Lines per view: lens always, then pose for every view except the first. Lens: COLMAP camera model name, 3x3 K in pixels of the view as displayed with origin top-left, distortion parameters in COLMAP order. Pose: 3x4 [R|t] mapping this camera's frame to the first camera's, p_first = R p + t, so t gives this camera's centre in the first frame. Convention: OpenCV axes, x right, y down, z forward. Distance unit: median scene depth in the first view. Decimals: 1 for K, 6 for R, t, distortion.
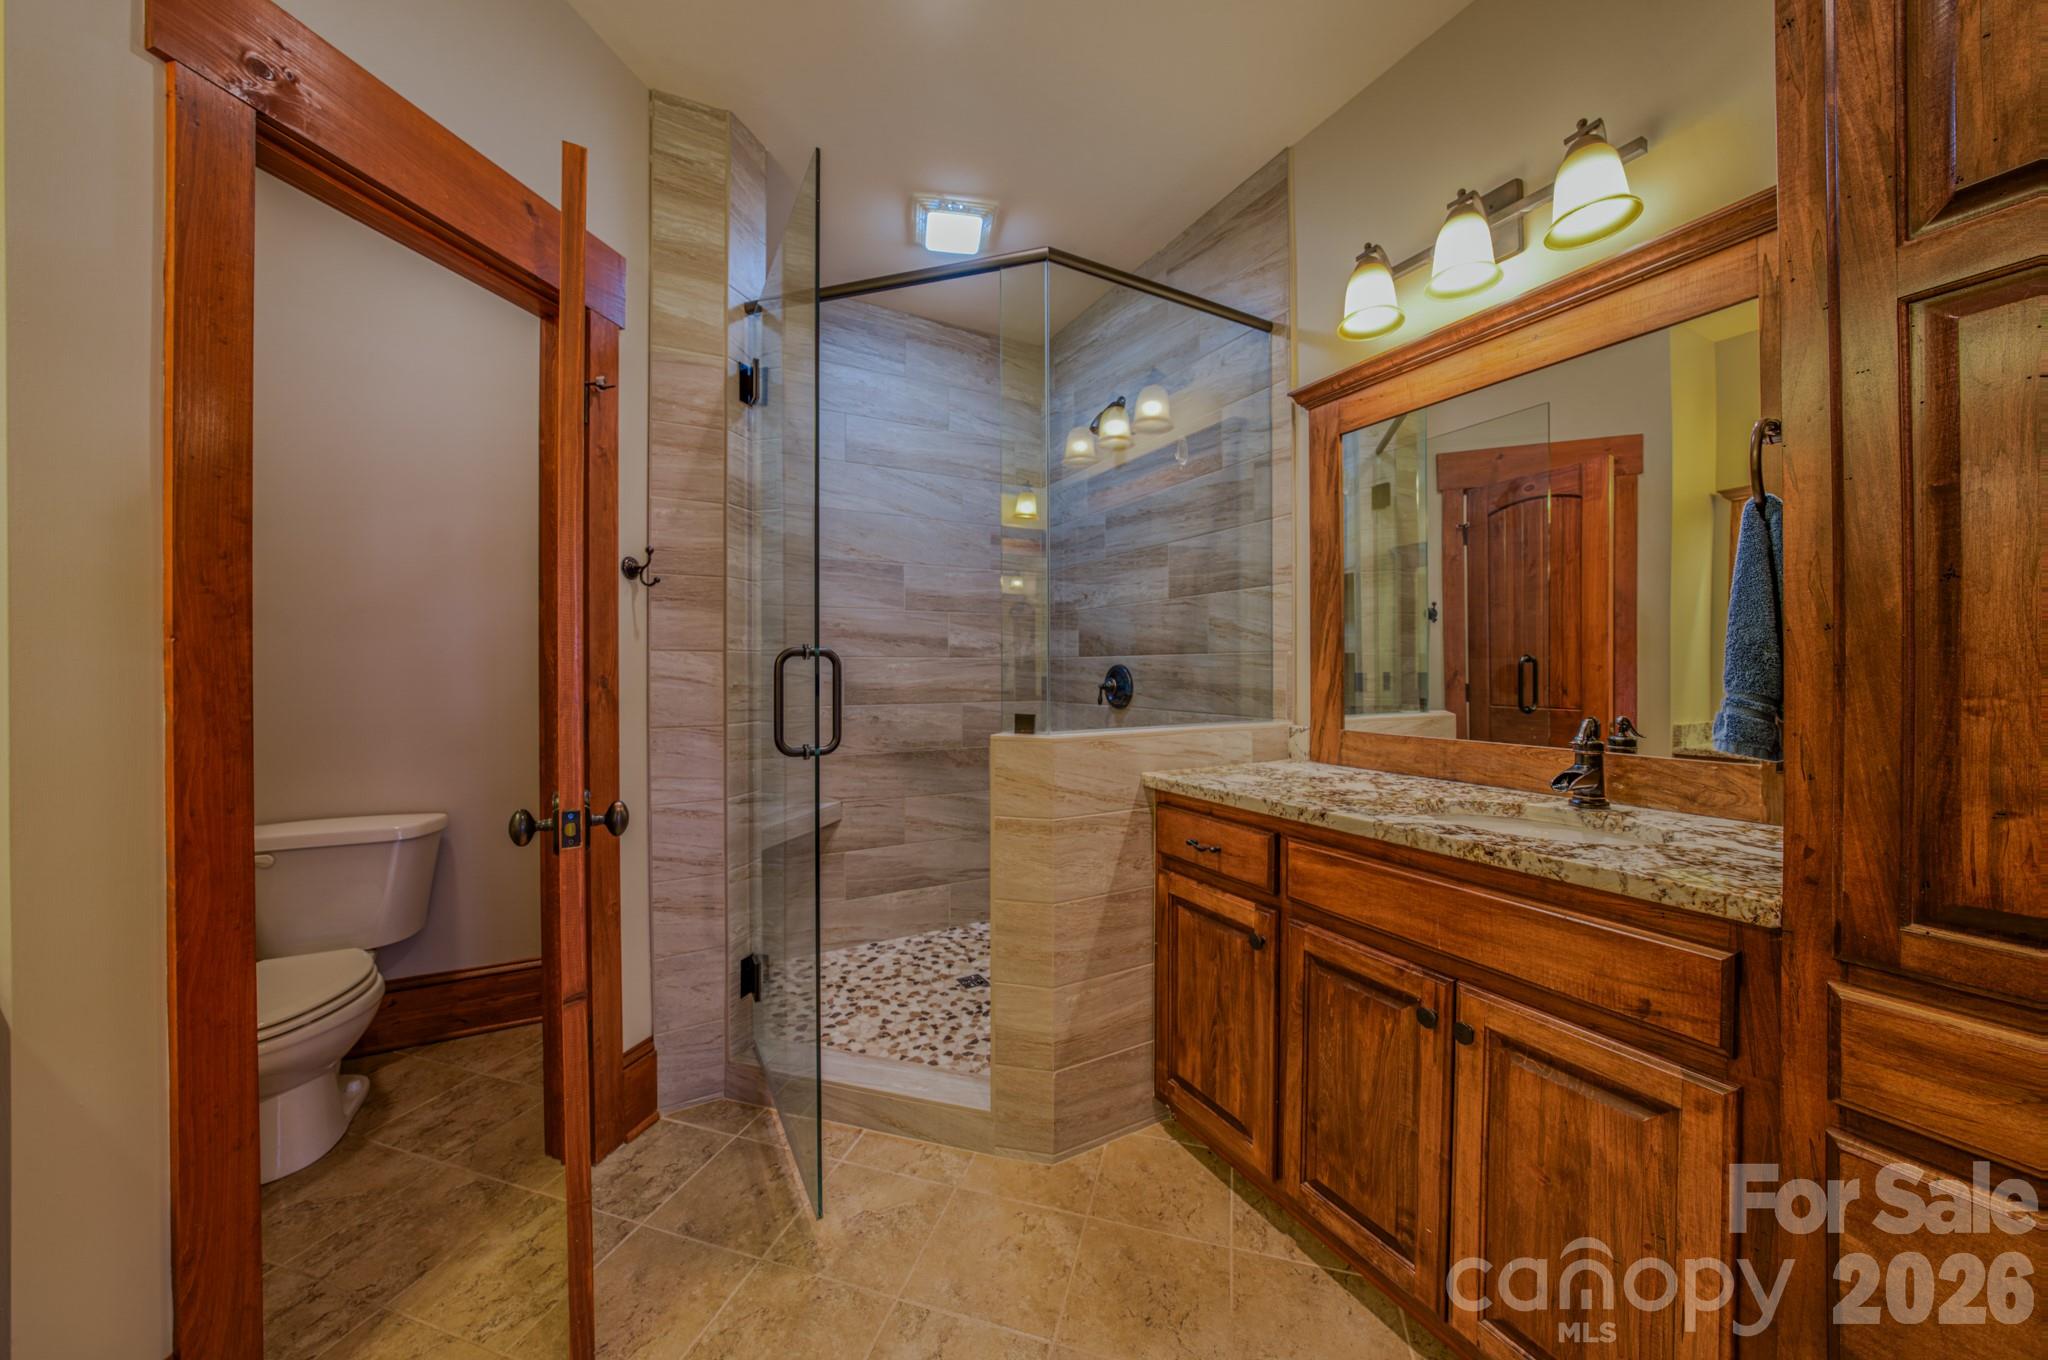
lens RADIAL K [[723.2, 0, 1043.1], [0, 723.2, 677.1], [0, 0, 1]] dist [-0.024350, 0.004342]
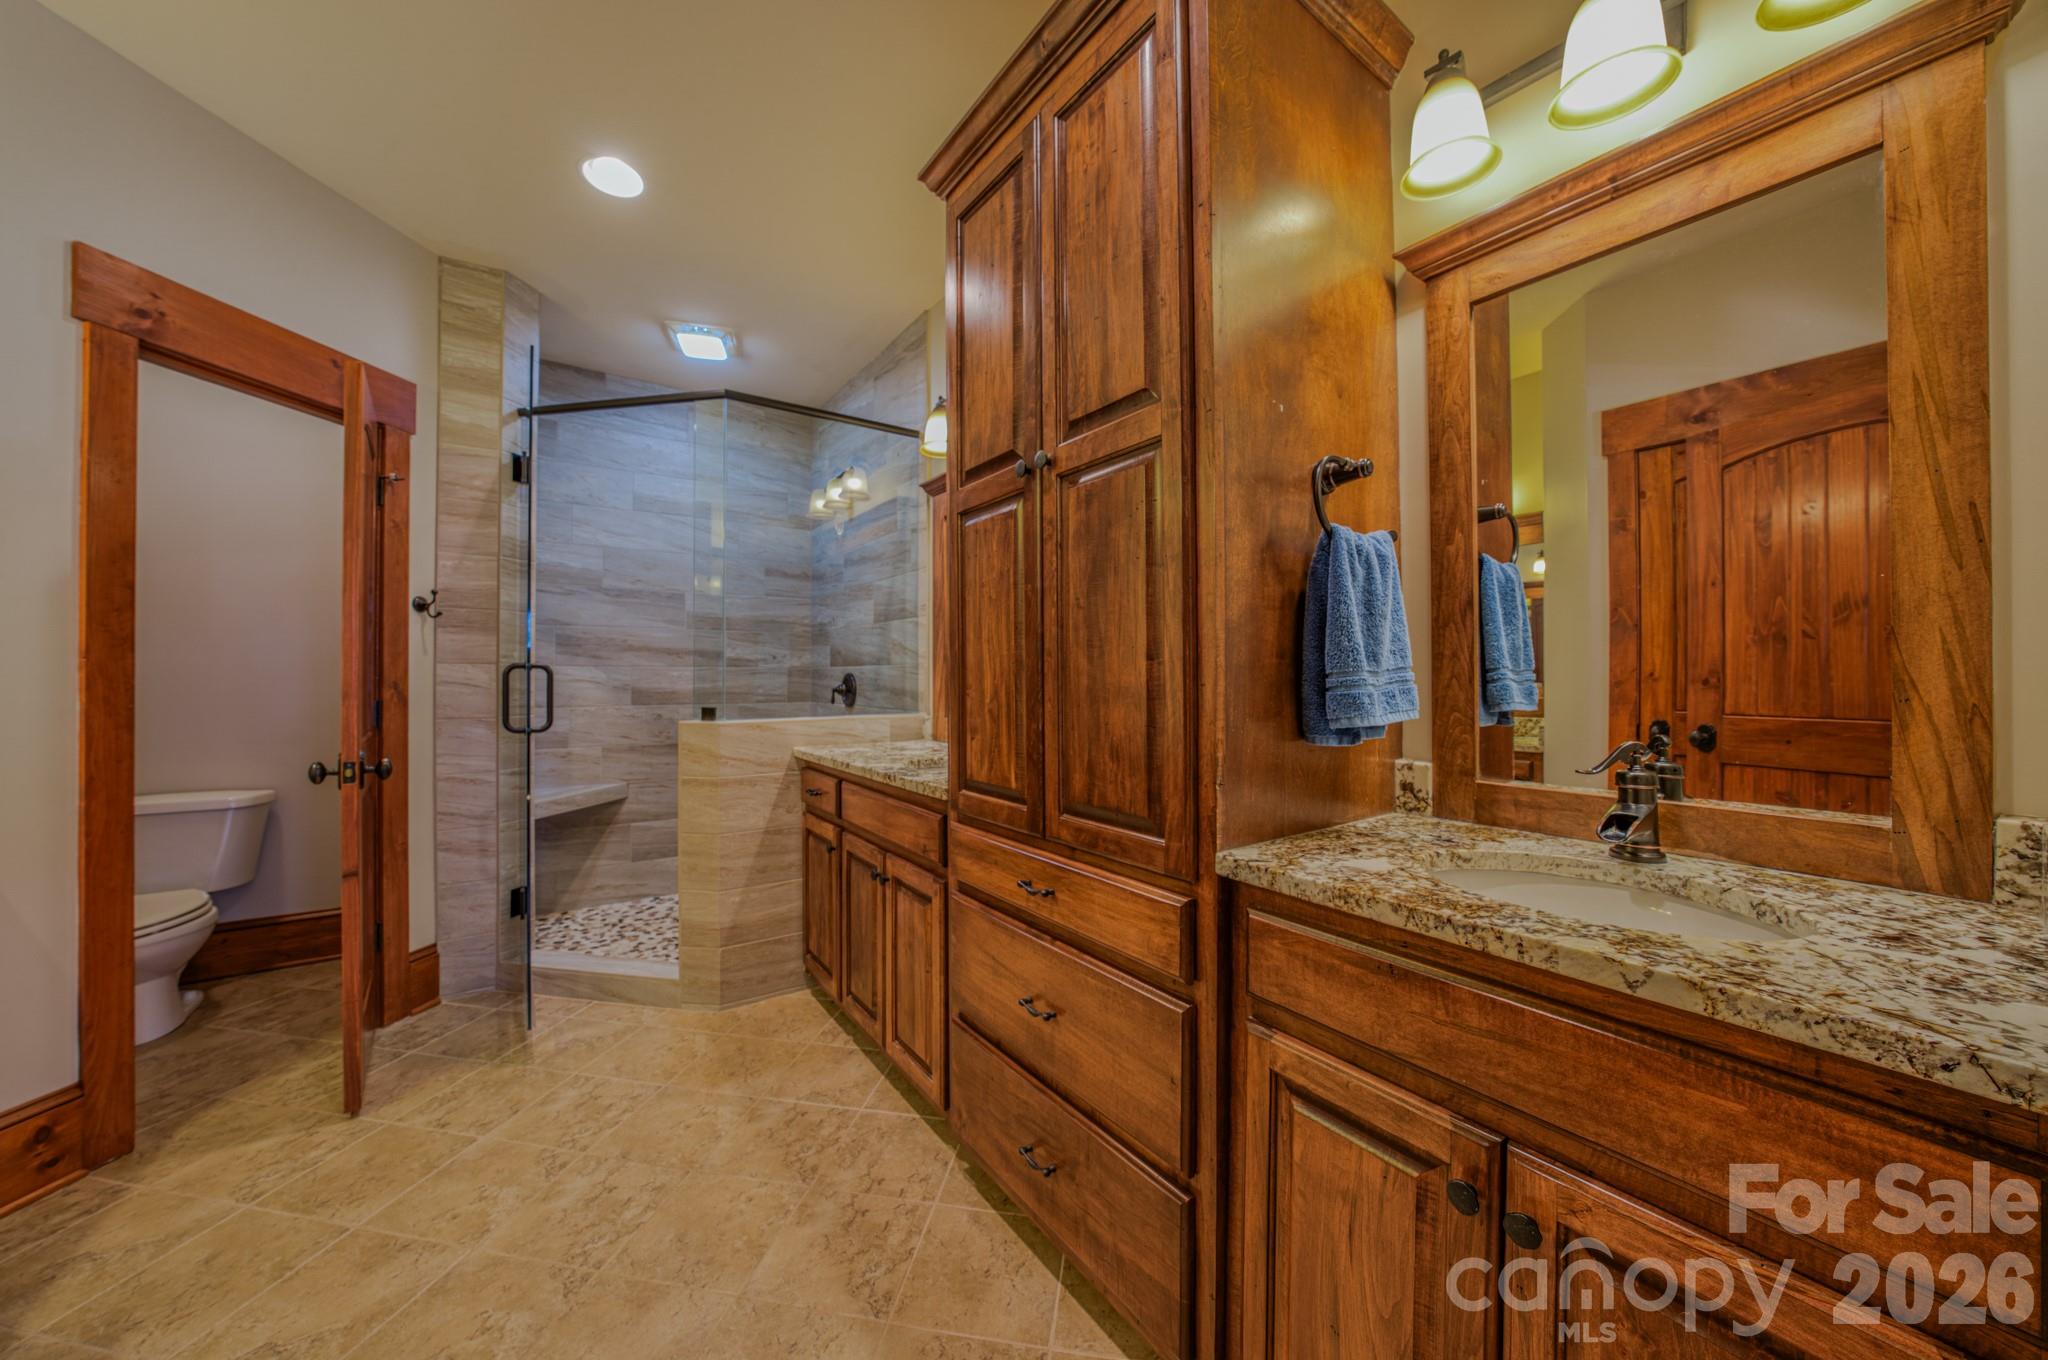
lens RADIAL K [[723.2, 0, 1043.1], [0, 723.2, 675.5], [0, 0, 1]] dist [-0.024350, 0.004342]
pose [[0.993168, 0.000665, 0.116693, 0.455025], [0.000586, 0.999943, -0.010685, 0.002365], [-0.116693, 0.010681, 0.993111, -0.500711]]
